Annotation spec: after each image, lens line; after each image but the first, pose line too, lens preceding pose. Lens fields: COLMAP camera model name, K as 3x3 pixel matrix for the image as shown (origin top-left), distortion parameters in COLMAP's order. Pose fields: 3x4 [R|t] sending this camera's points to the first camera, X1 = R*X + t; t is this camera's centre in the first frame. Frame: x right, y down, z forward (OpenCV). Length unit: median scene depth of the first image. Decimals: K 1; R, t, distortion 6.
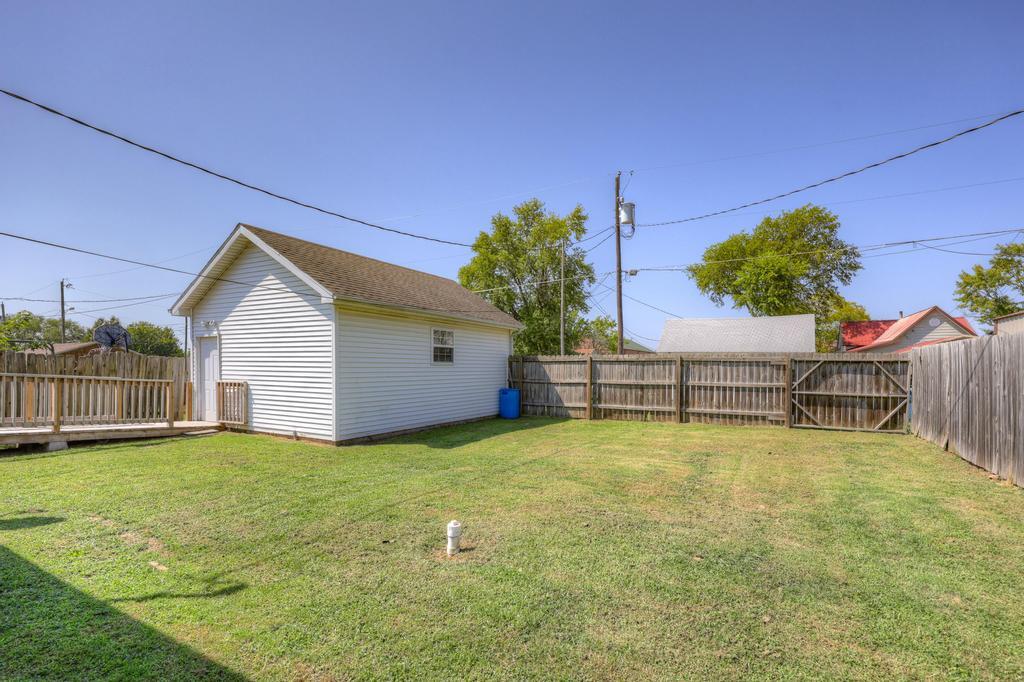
lens RADIAL K [[479.3, 0, 514.3], [0, 479.3, 367.0], [0, 0, 1]] dist [0.002838, -0.001041]
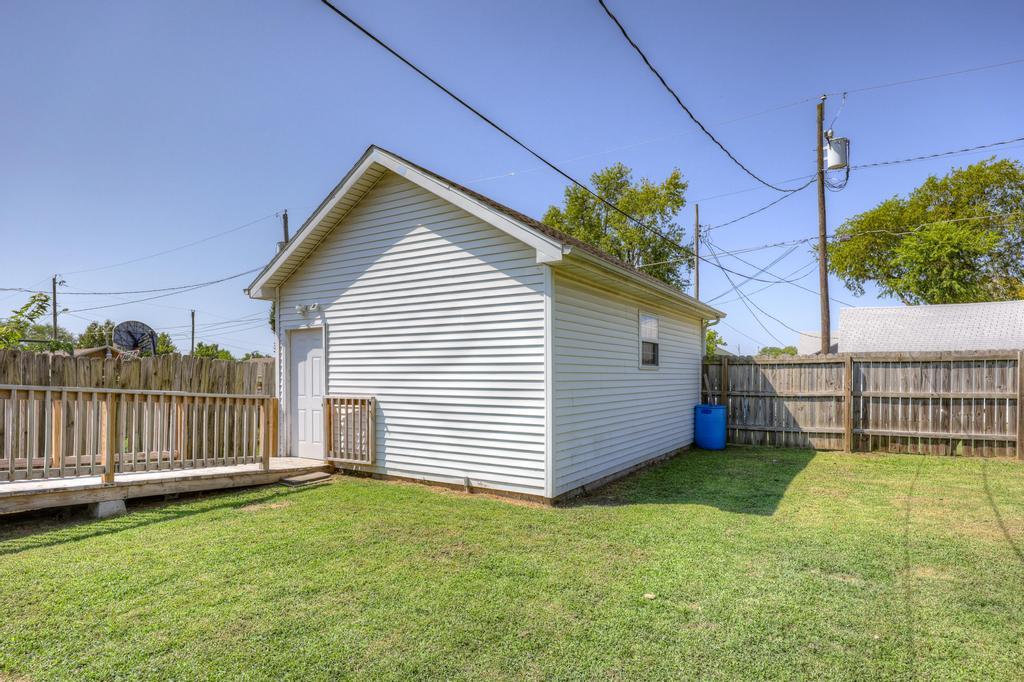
lens RADIAL K [[558.3, 0, 508.4], [0, 558.3, 366.0], [0, 0, 1]] dist [0.001195, 0.001097]
pose [[0.998141, -0.008338, -0.060370, -0.276738], [0.007189, 0.999789, -0.019234, 0.004114], [0.060517, 0.018764, 0.997991, 0.223577]]
